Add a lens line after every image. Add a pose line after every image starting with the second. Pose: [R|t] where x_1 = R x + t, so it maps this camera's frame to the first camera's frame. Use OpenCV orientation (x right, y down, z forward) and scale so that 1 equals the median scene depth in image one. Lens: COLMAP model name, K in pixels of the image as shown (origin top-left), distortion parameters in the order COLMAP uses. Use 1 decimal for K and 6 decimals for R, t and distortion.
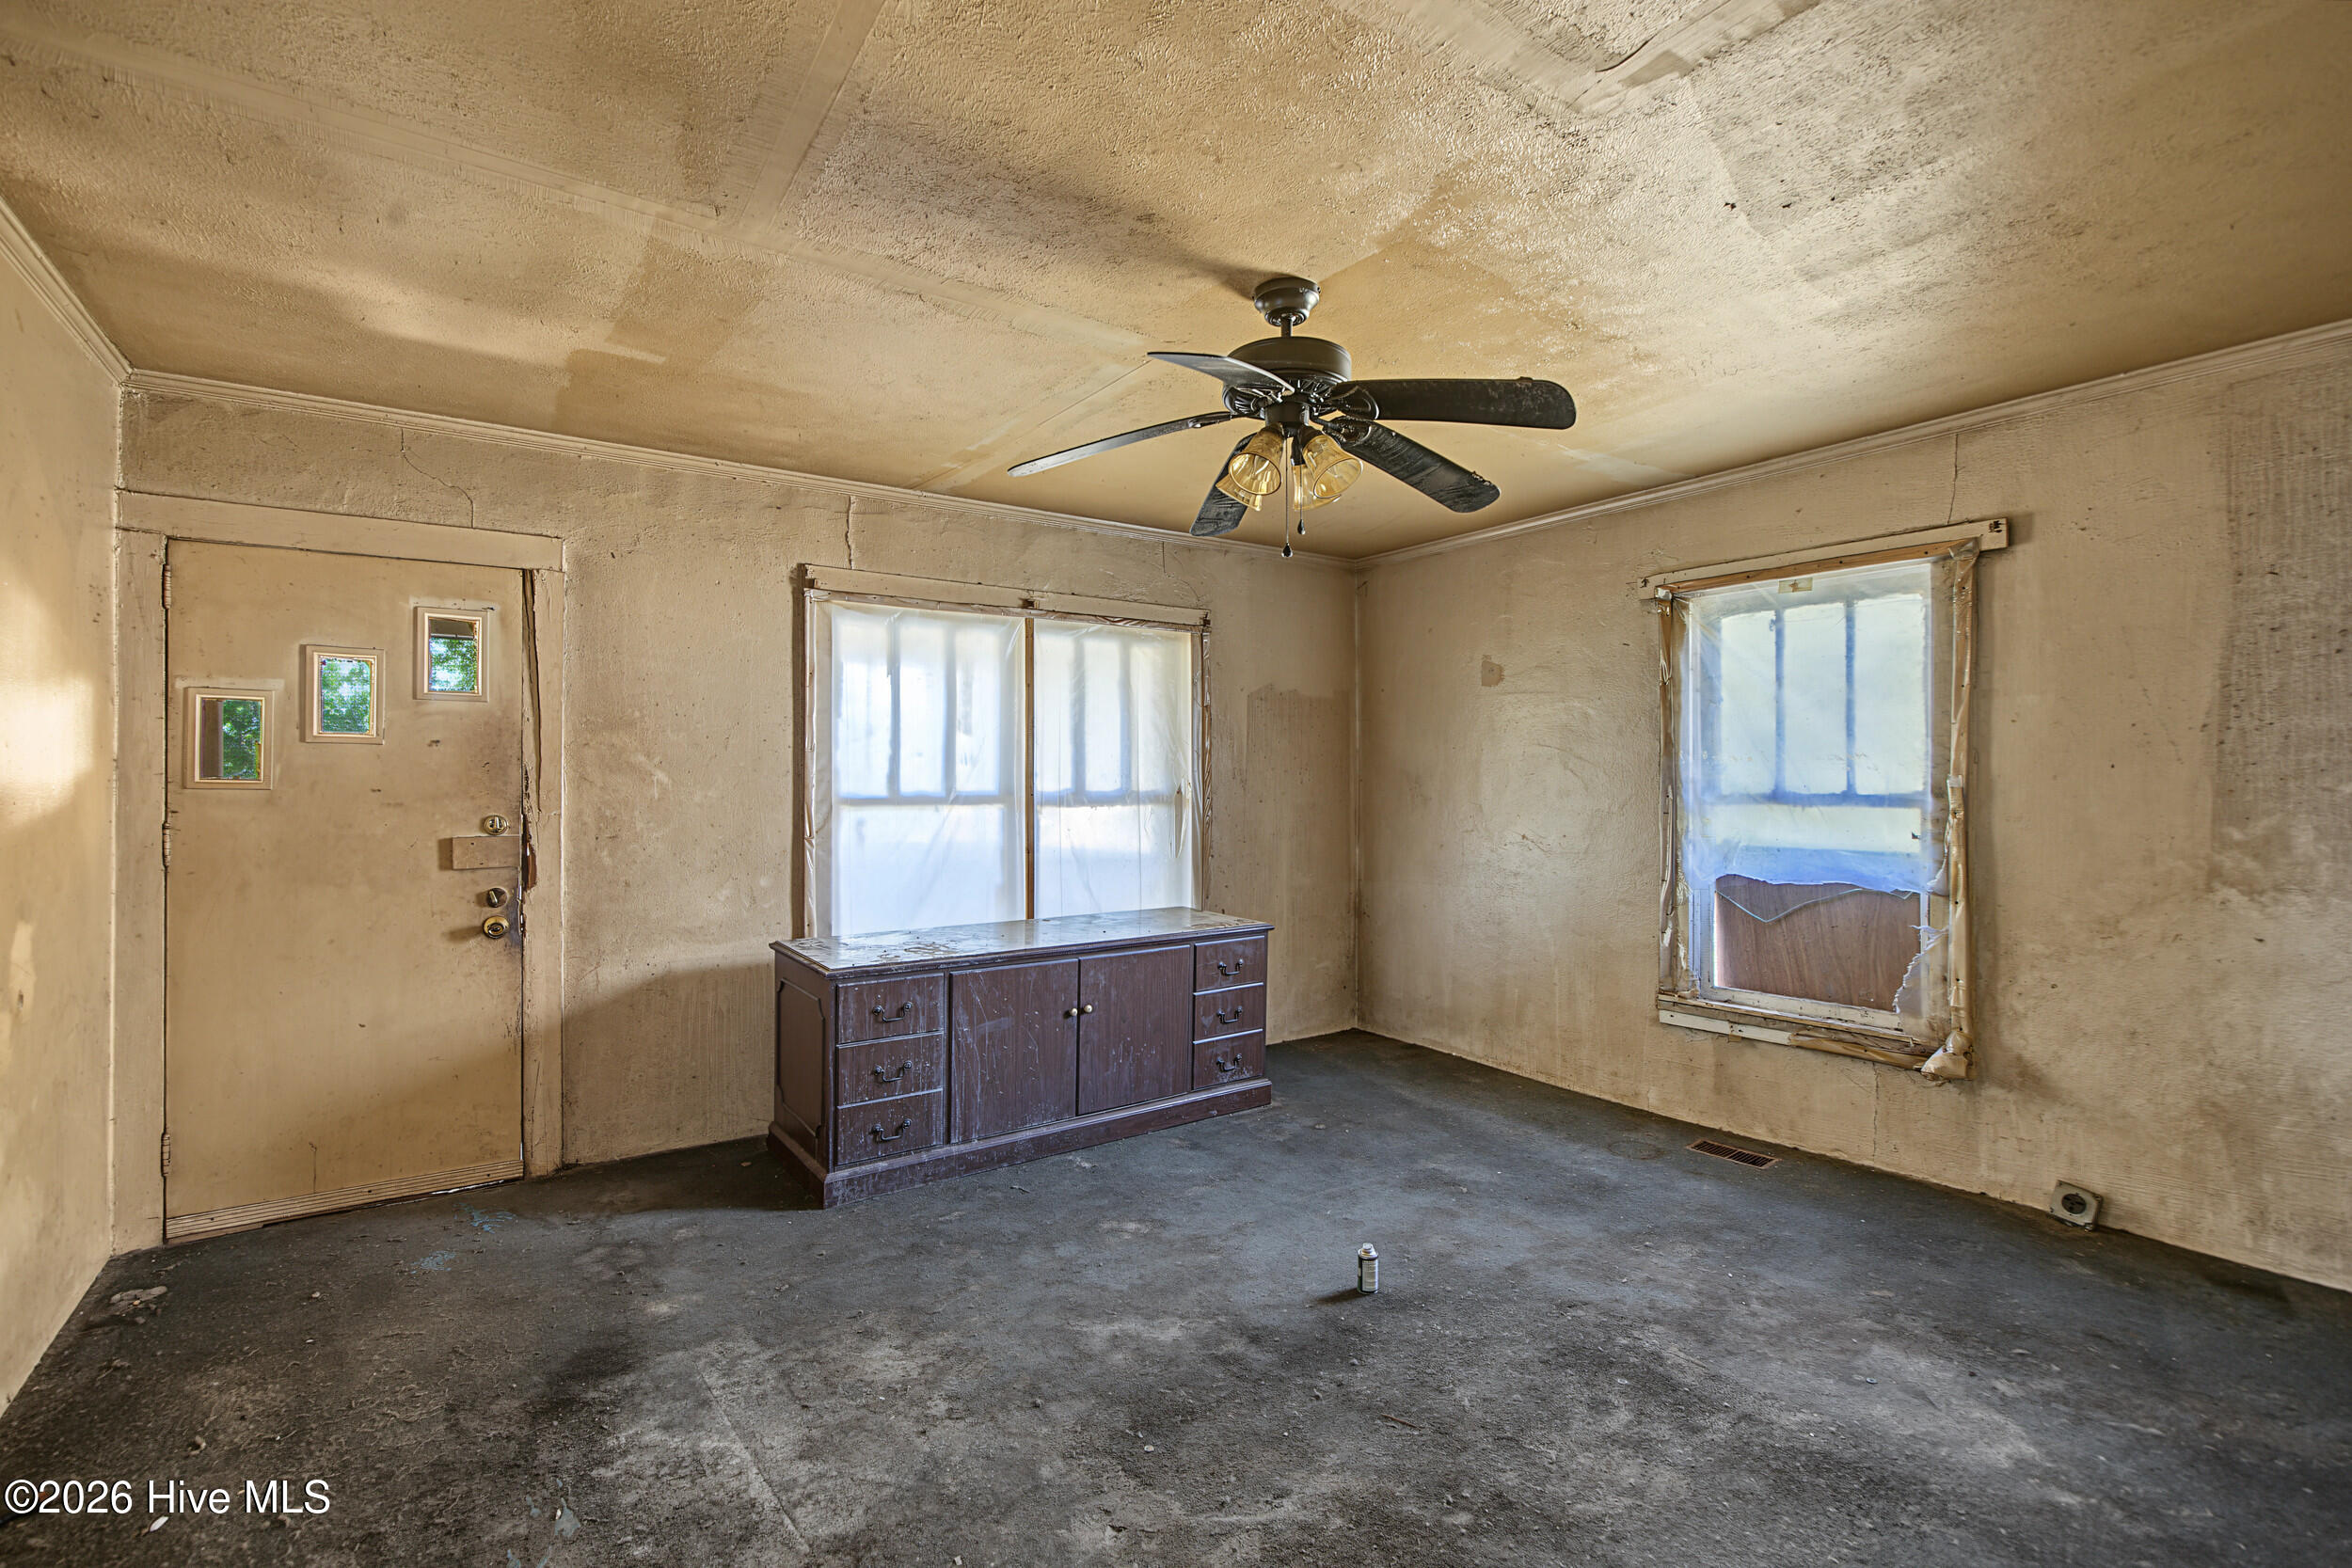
lens RADIAL K [[1081.4, 0, 1182.5], [0, 1081.4, 798.3], [0, 0, 1]] dist [-0.000021, 0.000900]
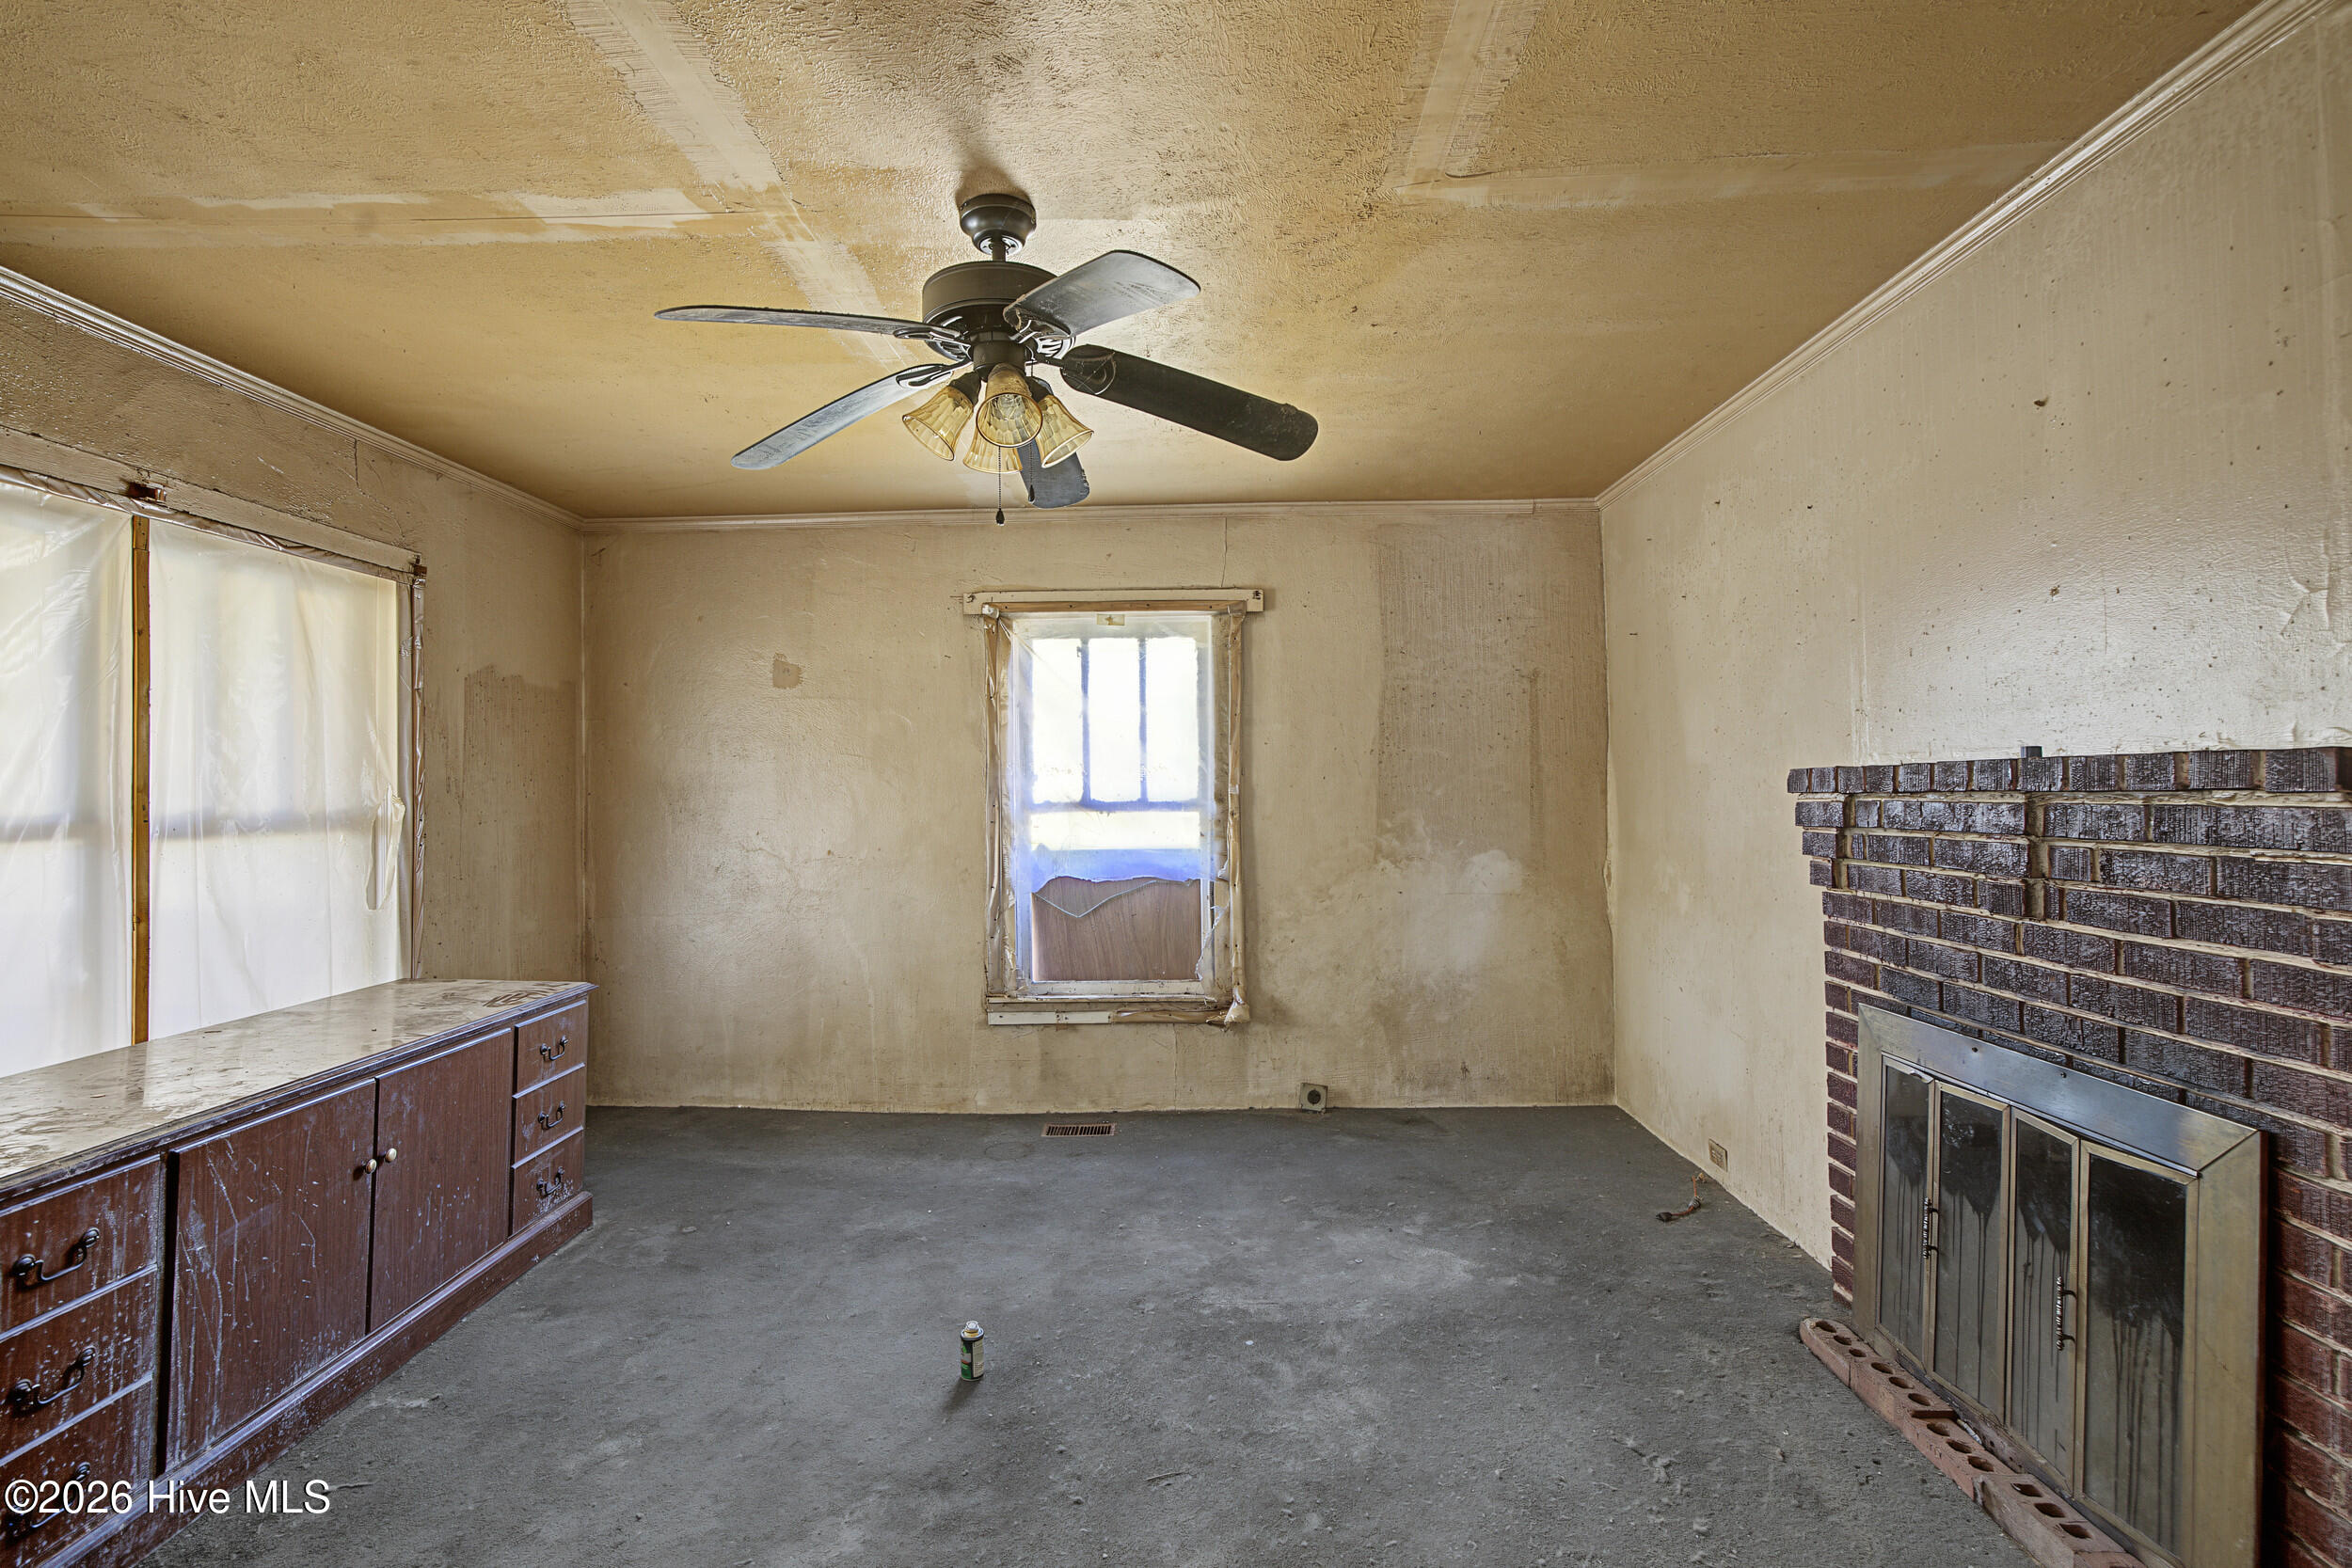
lens RADIAL K [[1105.7, 0, 1146.0], [0, 1105.7, 784.7], [0, 0, 1]] dist [-0.059255, 0.037832]
pose [[0.594988, -0.000275, 0.803735, -0.357006], [0.020902, 0.999667, -0.015131, -0.003438], [-0.803463, 0.025802, 0.594795, 0.281185]]
